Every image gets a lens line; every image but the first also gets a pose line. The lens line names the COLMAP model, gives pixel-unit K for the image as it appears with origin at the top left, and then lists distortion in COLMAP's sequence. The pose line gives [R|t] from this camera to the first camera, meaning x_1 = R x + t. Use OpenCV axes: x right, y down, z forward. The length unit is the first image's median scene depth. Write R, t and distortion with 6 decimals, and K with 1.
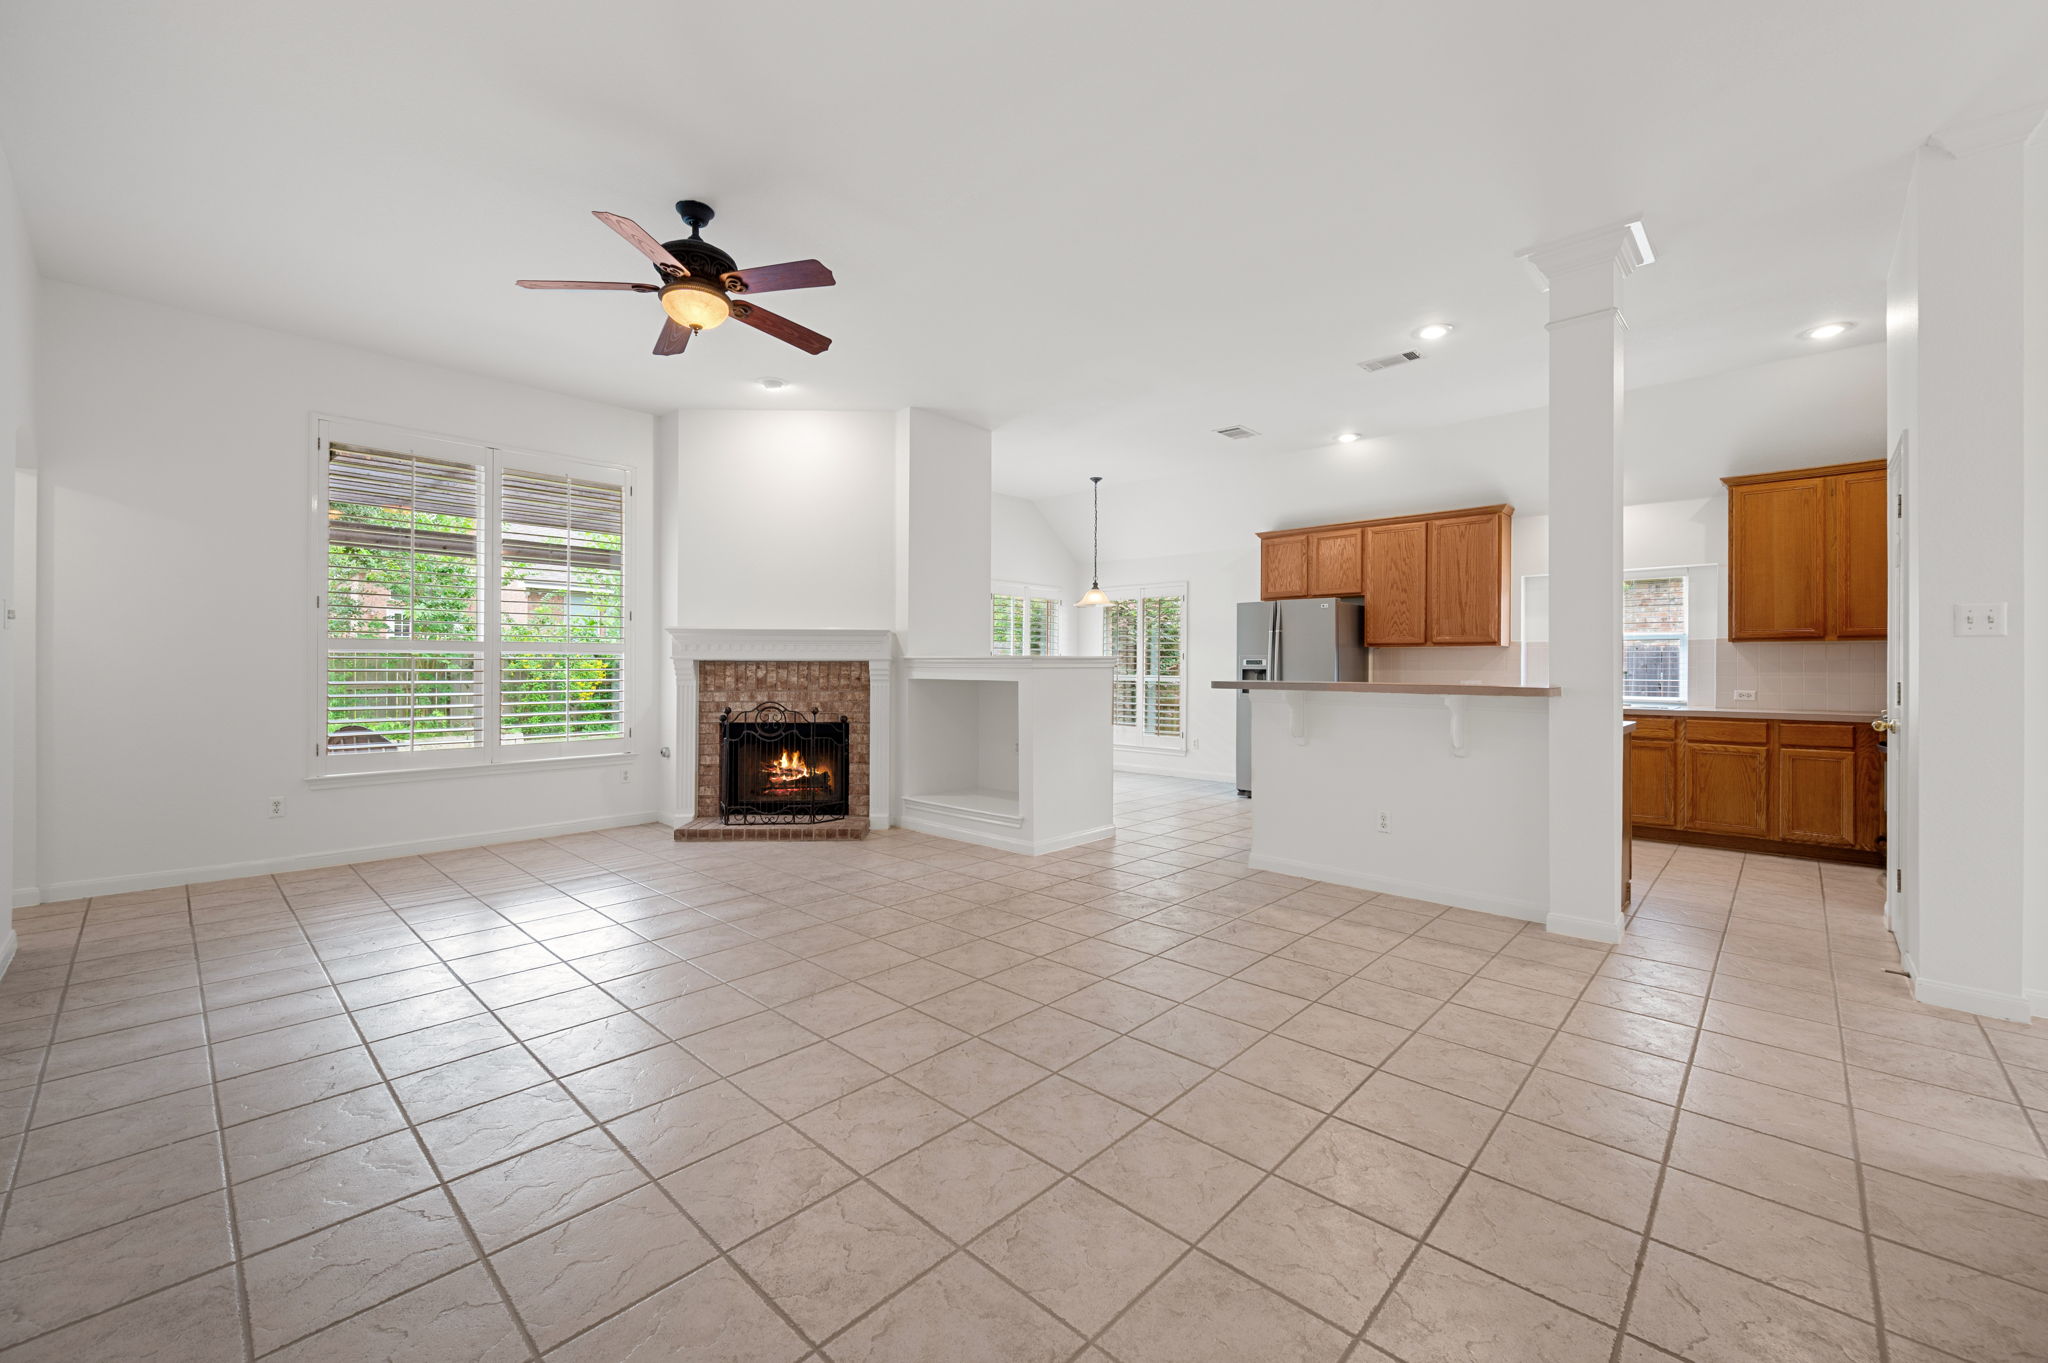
lens RADIAL K [[814.8, 0, 1022.3], [0, 814.8, 664.2], [0, 0, 1]] dist [-0.000955, -0.000103]
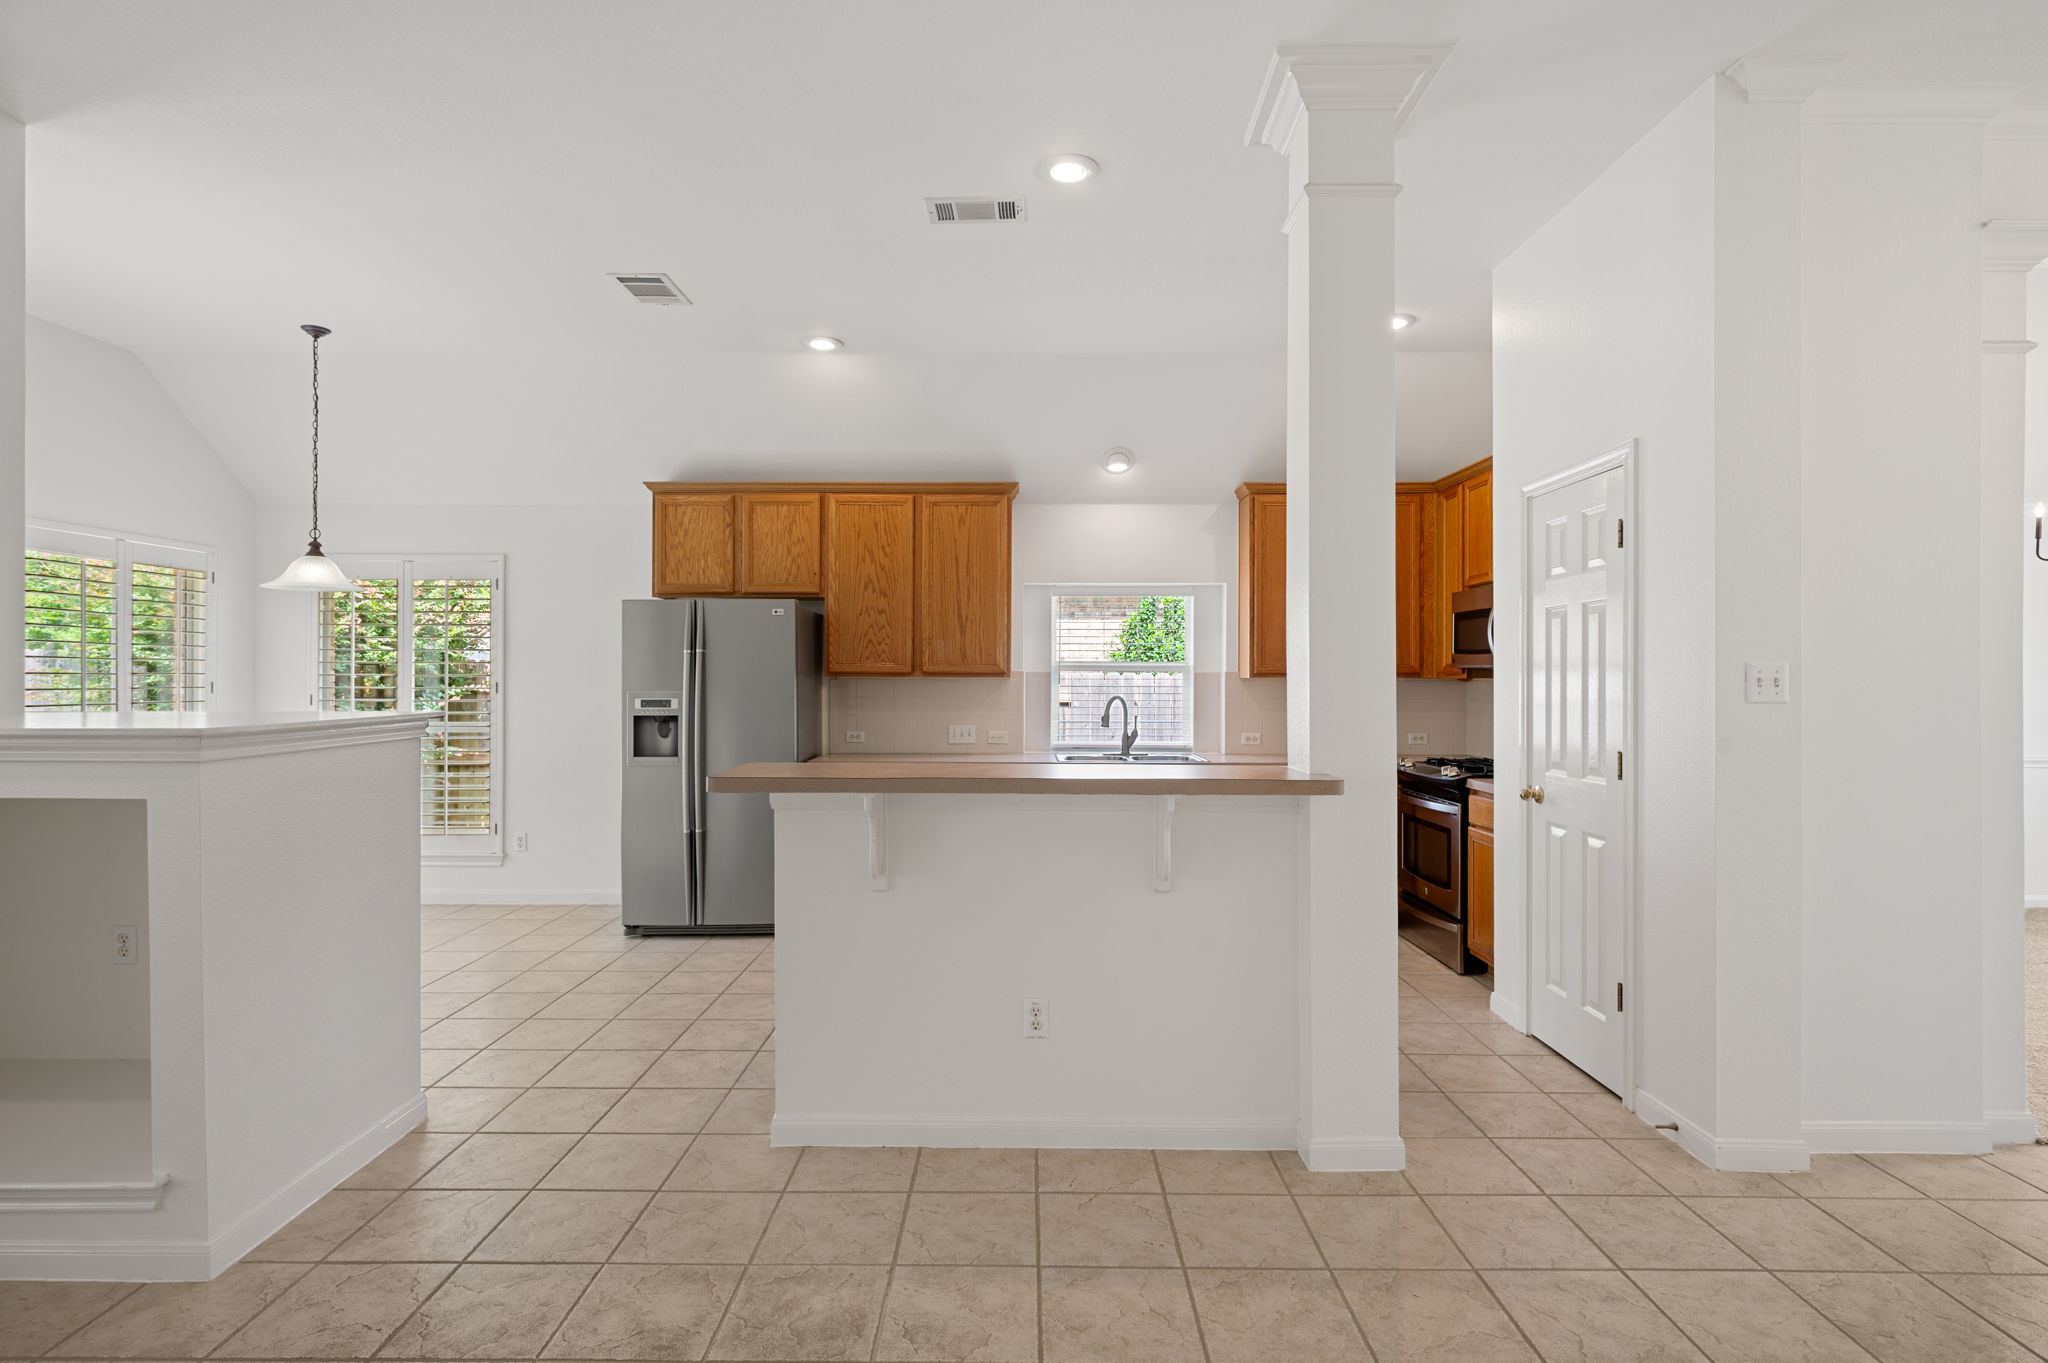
lens RADIAL K [[1017.4, 0, 1020.0], [0, 1017.4, 681.1], [0, 0, 1]] dist [-0.001075, -0.000157]
pose [[0.730321, -0.005229, 0.683084, -0.025548], [-0.000427, 0.999967, 0.008111, -0.030293], [-0.683104, -0.006215, 0.730295, 0.367172]]
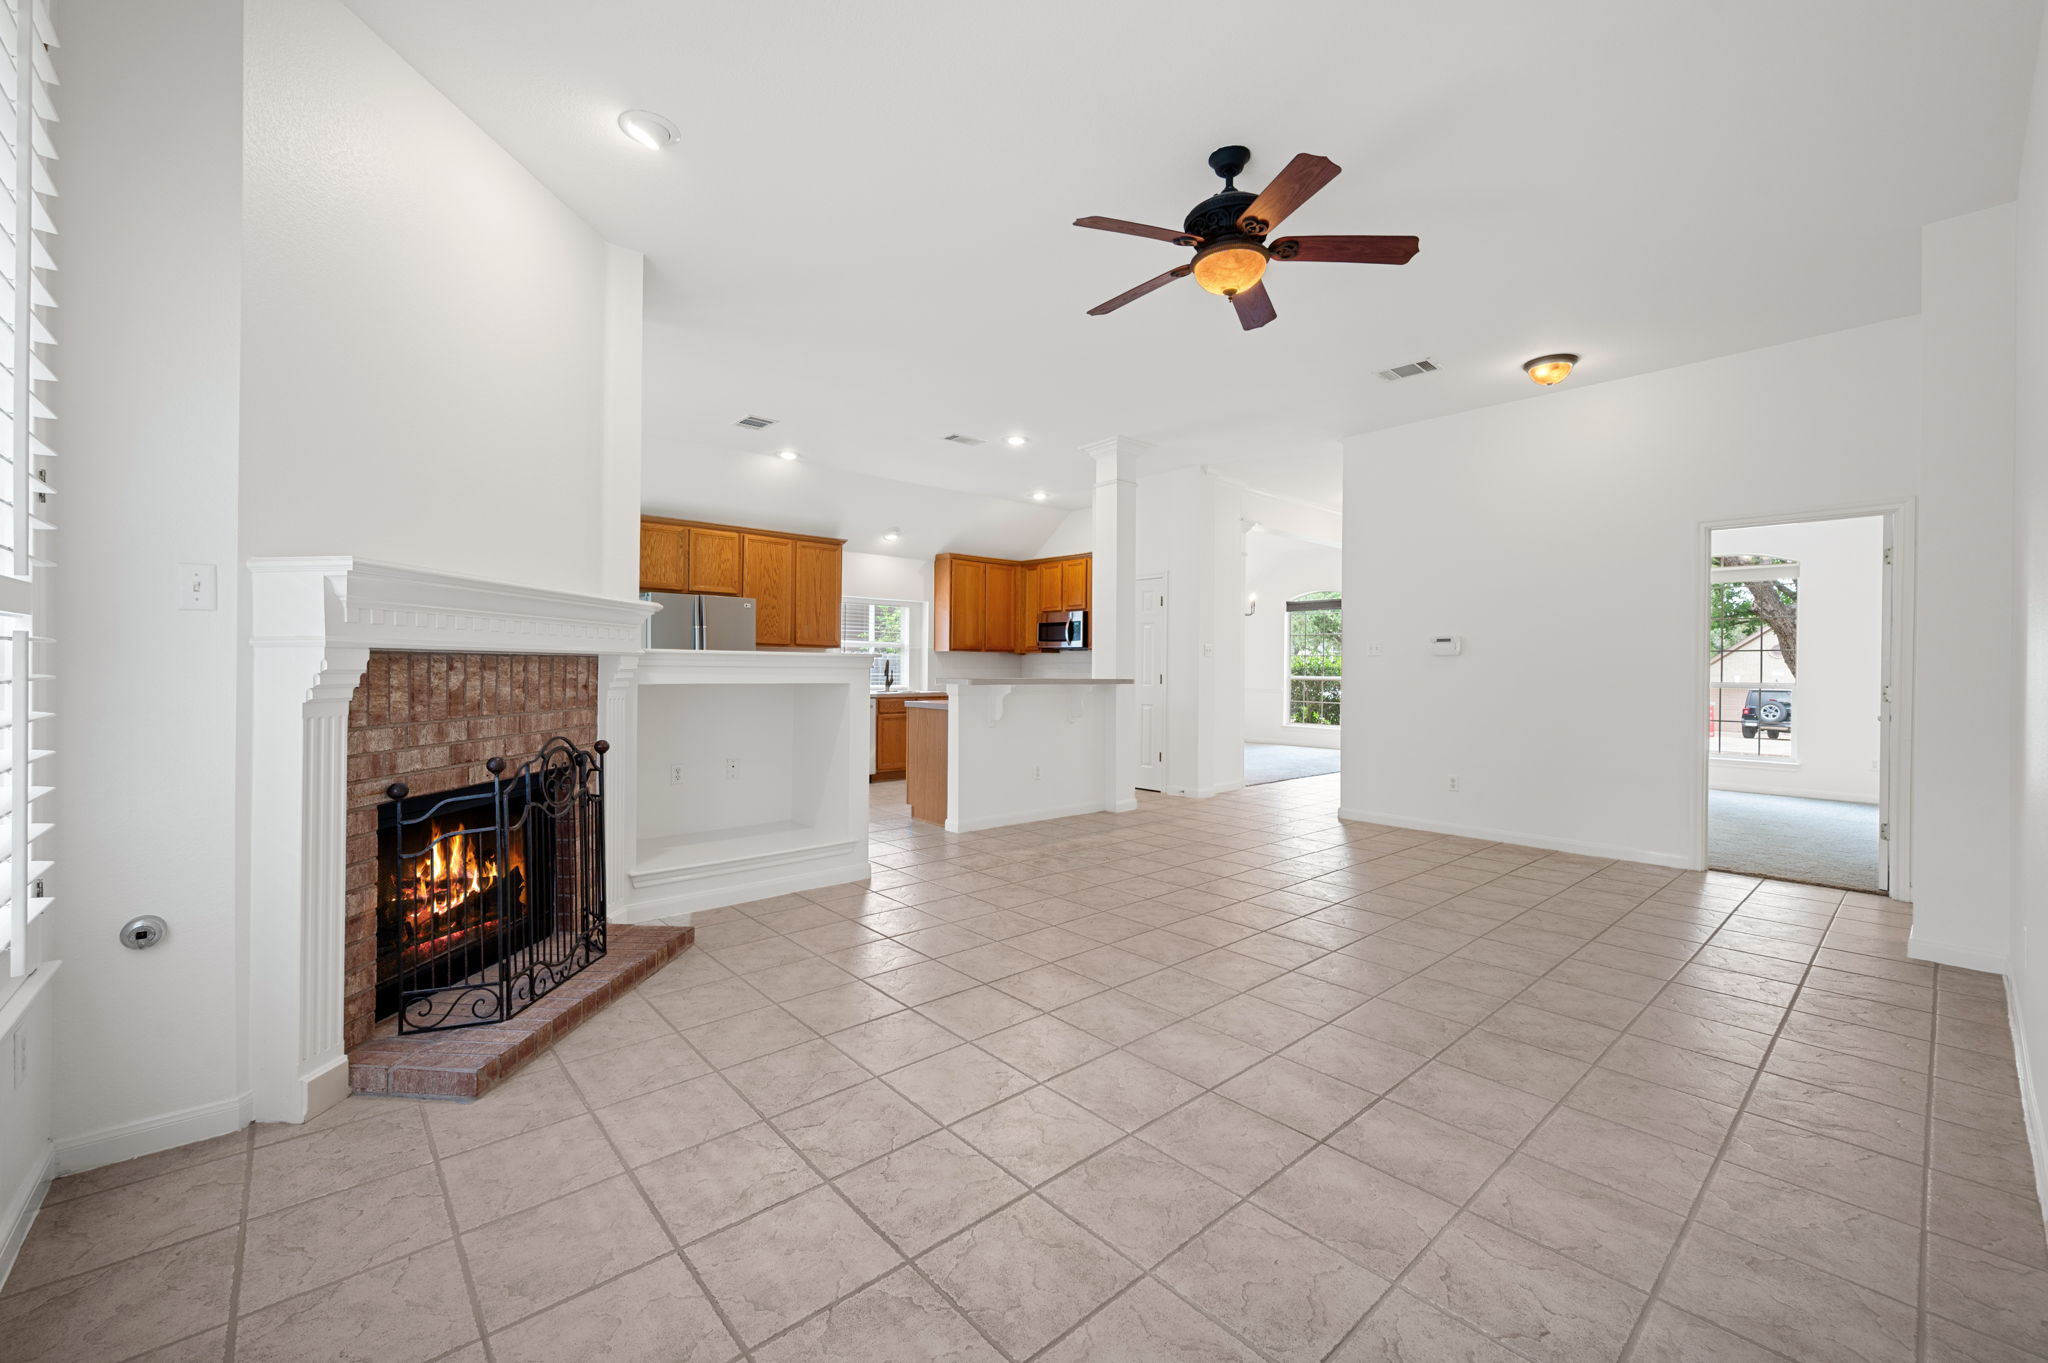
lens RADIAL K [[821.9, 0, 1023.3], [0, 821.9, 674.8], [0, 0, 1]] dist [-0.000469, 0.000004]
pose [[0.089262, -0.011663, 0.995940, -0.754780], [-0.011413, 0.999854, 0.012732, -0.001070], [-0.995943, -0.012503, 0.089116, 0.652732]]
